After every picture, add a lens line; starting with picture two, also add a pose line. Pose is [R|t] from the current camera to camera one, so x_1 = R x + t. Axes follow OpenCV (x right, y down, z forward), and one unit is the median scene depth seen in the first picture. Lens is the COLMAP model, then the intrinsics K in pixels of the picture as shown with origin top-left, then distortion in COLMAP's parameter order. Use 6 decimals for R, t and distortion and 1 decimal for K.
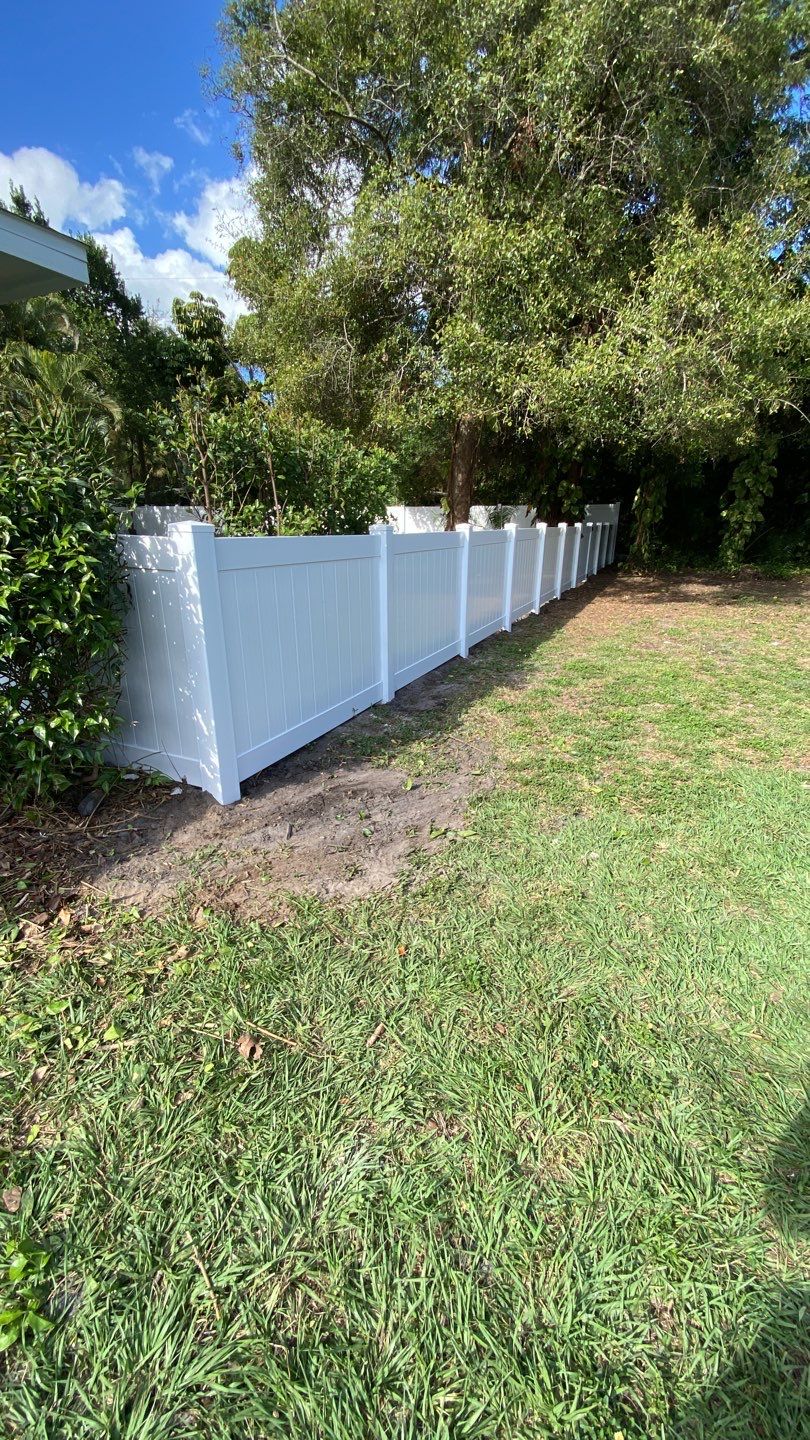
lens RADIAL K [[573.0, 0, 412.7], [0, 573.0, 725.3], [0, 0, 1]] dist [0.010151, -0.018325]
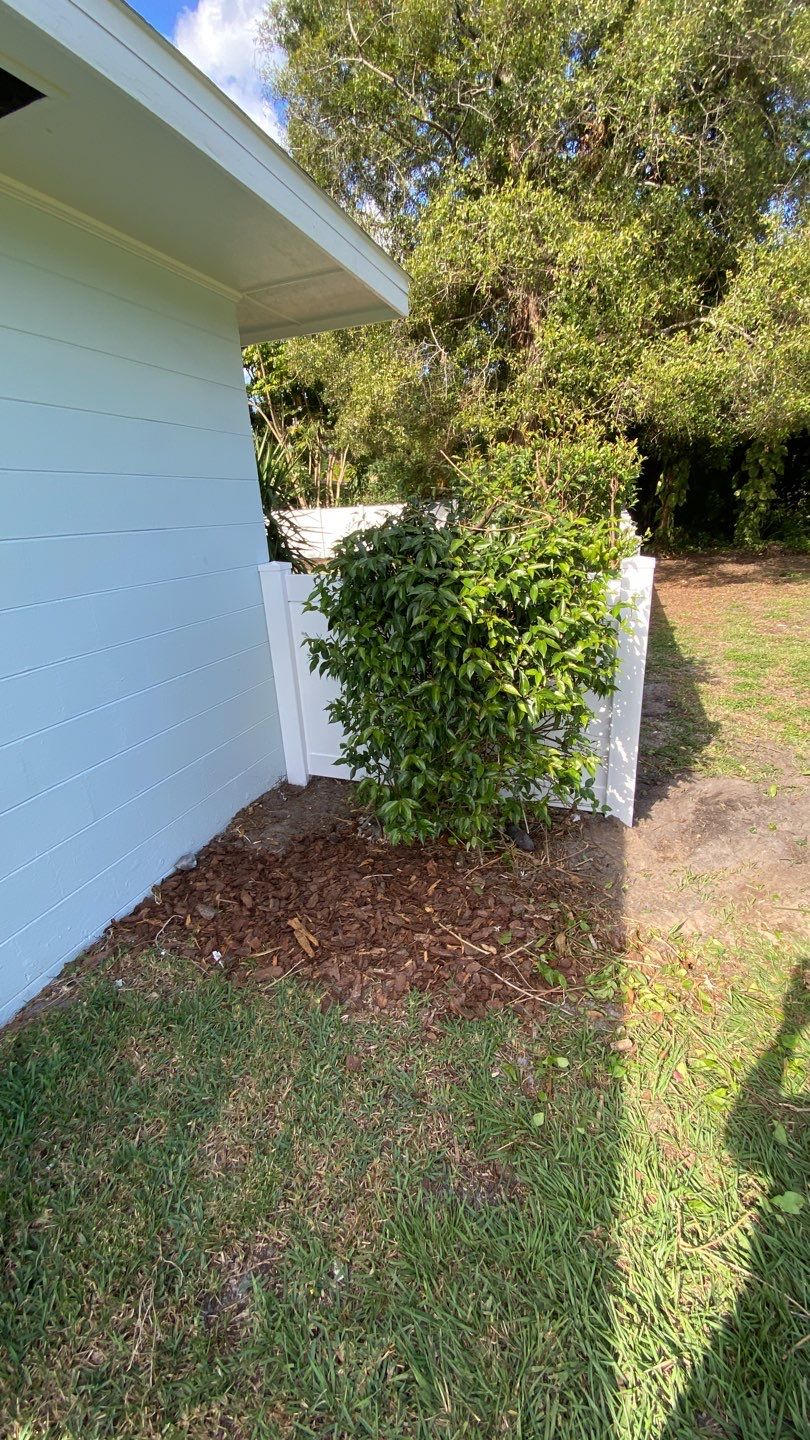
lens RADIAL K [[573.0, 0, 412.7], [0, 573.0, 725.3], [0, 0, 1]] dist [0.010151, -0.018325]
pose [[0.994158, -0.086920, 0.063996, -0.307189], [0.086155, 0.996174, 0.014624, -0.036415], [-0.065022, -0.009025, 0.997843, 0.000769]]
